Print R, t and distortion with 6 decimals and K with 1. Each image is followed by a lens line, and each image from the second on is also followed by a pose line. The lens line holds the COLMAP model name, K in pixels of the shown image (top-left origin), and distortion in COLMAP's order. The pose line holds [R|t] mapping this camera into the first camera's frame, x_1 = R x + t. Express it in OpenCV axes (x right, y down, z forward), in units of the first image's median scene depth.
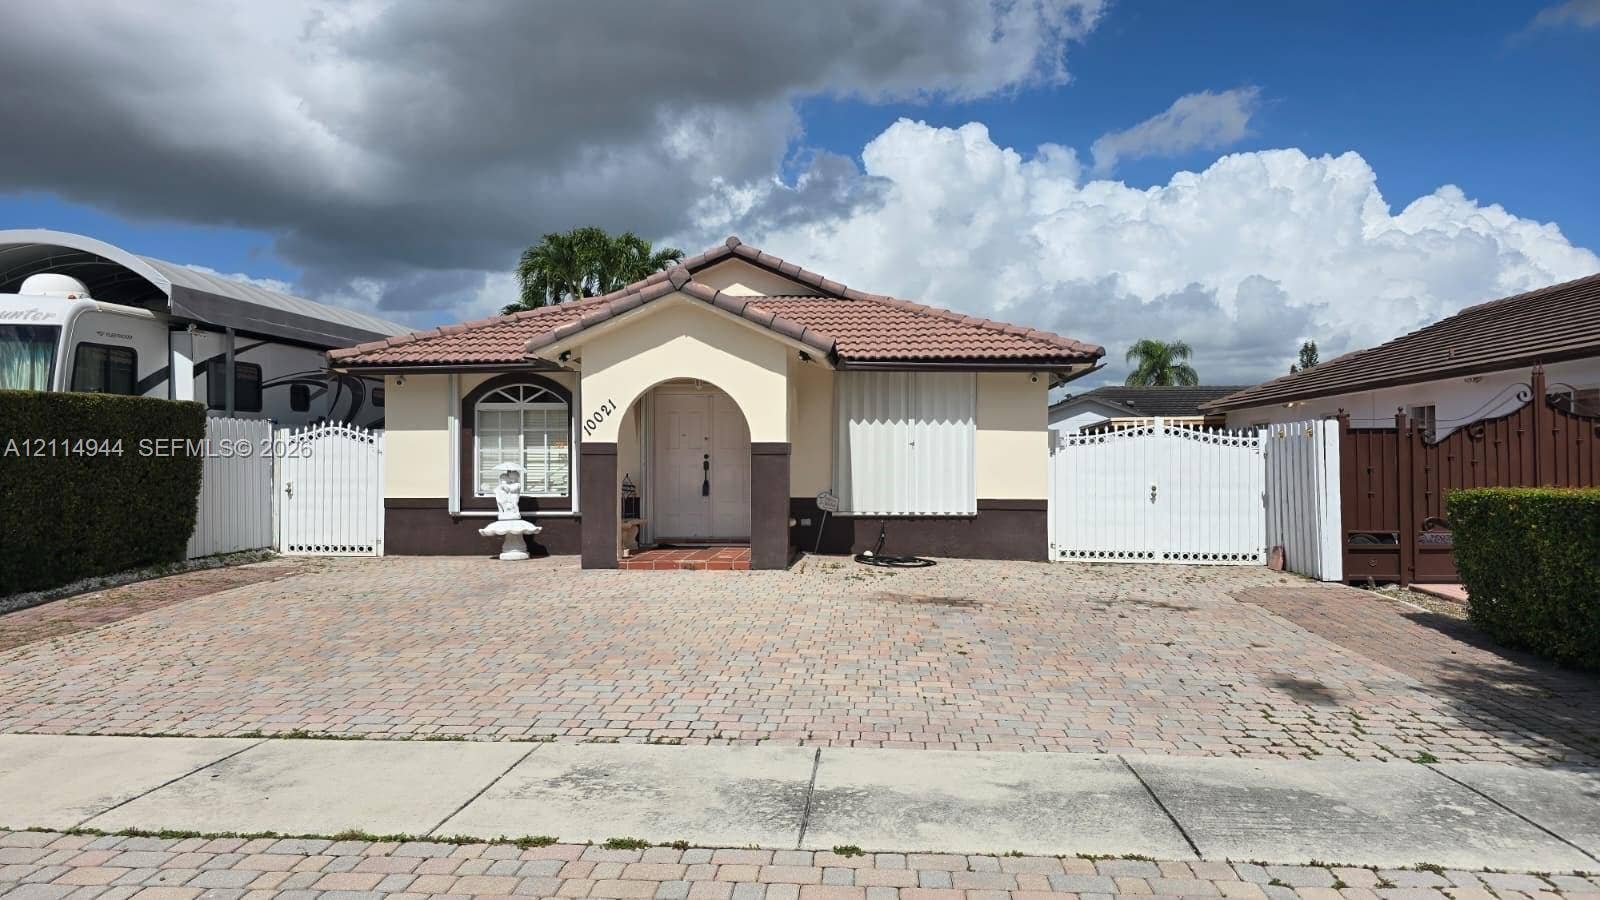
lens RADIAL K [[1172.9, 0, 800.0], [0, 1172.9, 450.0], [0, 0, 1]] dist [0.047278, -0.001318]
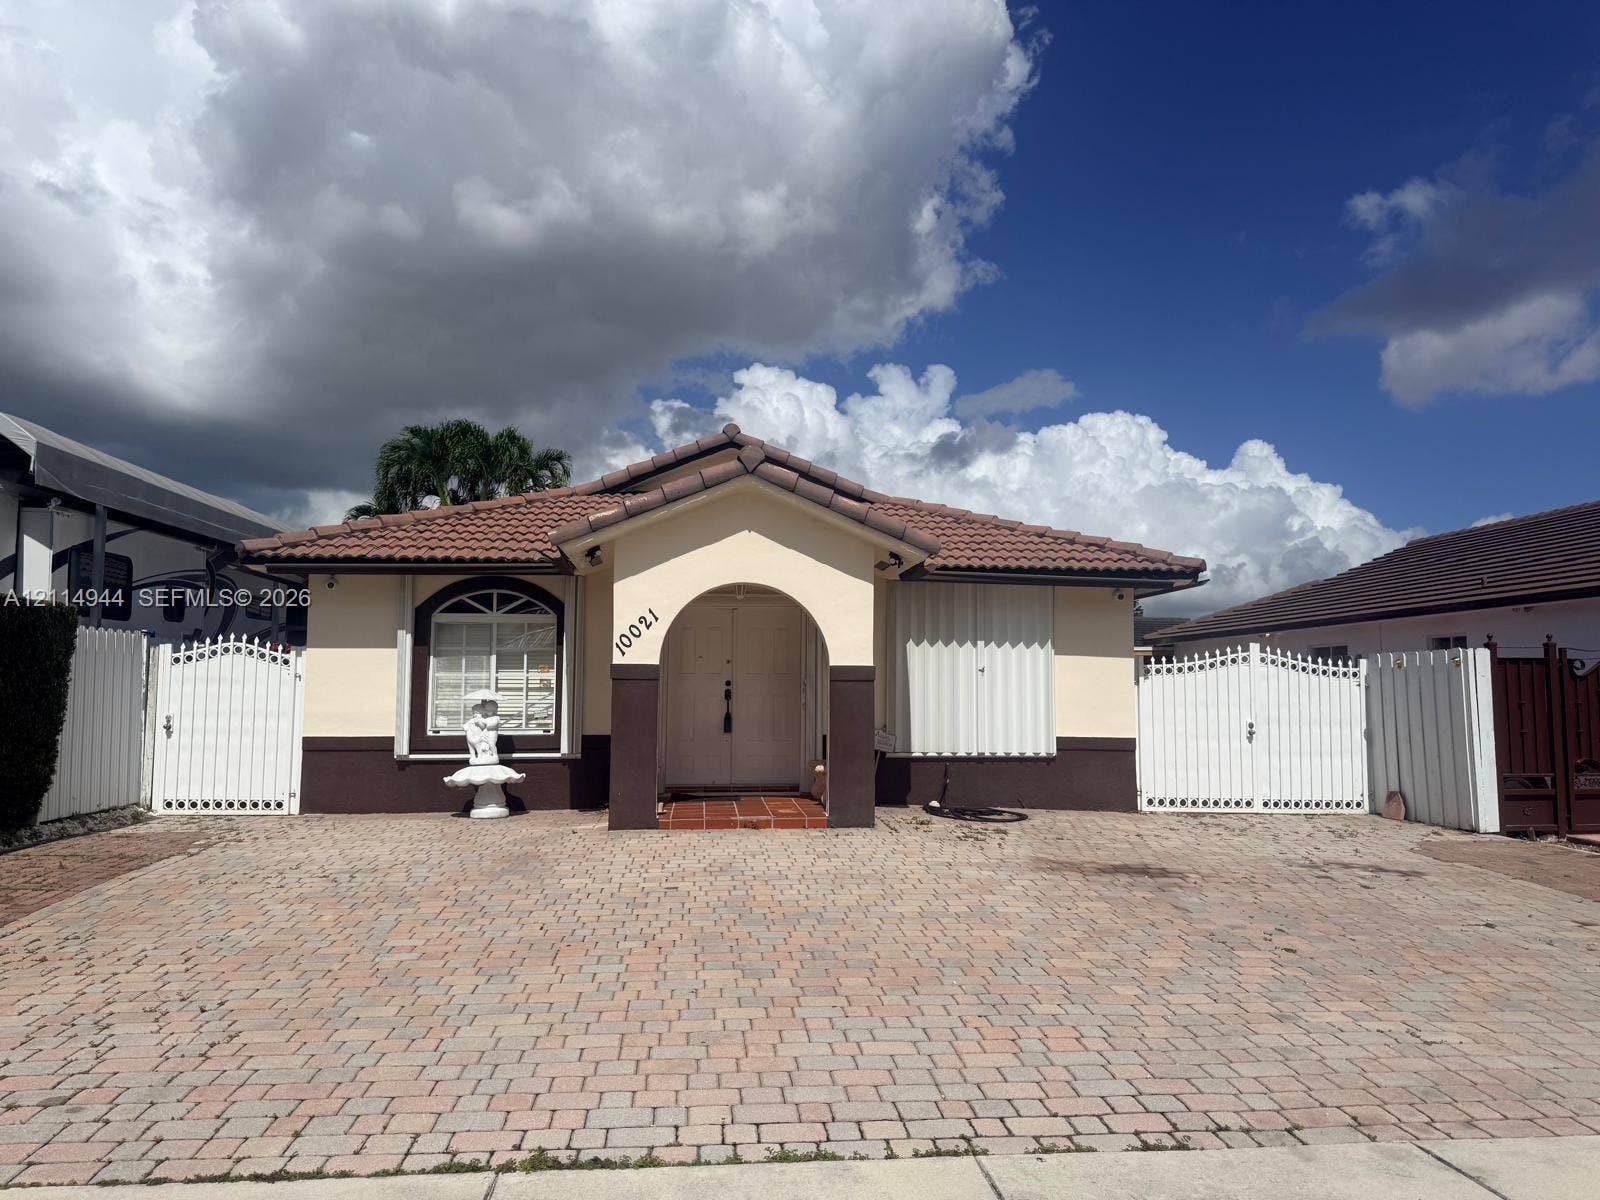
lens RADIAL K [[1199.8, 0, 800.0], [0, 1199.8, 600.0], [0, 0, 1]] dist [0.099982, -0.155968]
pose [[0.983013, 0.019980, 0.182447, -0.190122], [-0.007601, 0.997636, -0.068293, 0.004133], [-0.183381, 0.065746, 0.980841, 0.177556]]
